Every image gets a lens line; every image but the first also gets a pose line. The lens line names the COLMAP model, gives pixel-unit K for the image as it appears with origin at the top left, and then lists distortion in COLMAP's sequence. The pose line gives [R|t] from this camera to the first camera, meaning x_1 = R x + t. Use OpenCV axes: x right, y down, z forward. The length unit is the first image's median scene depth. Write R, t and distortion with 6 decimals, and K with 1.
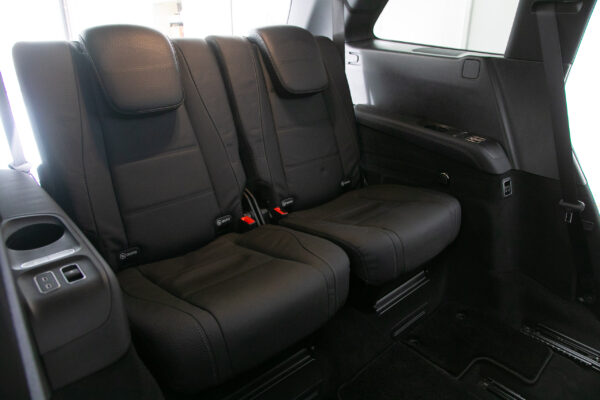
lens RADIAL K [[425.2, 0, 295.6], [0, 425.2, 199.2], [0, 0, 1]] dist [-0.111657, 0.058111]
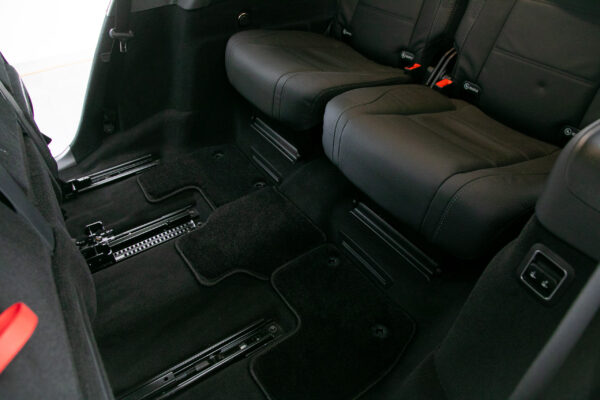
lens RADIAL K [[425.2, 0, 299.5], [0, 425.2, 199.9], [0, 0, 1]] dist [-0.111657, 0.058111]
pose [[-0.163633, 0.633379, -0.756344, 0.866156], [-0.333732, 0.685935, 0.646619, -0.279514], [0.928357, 0.358225, 0.099137, 0.794532]]
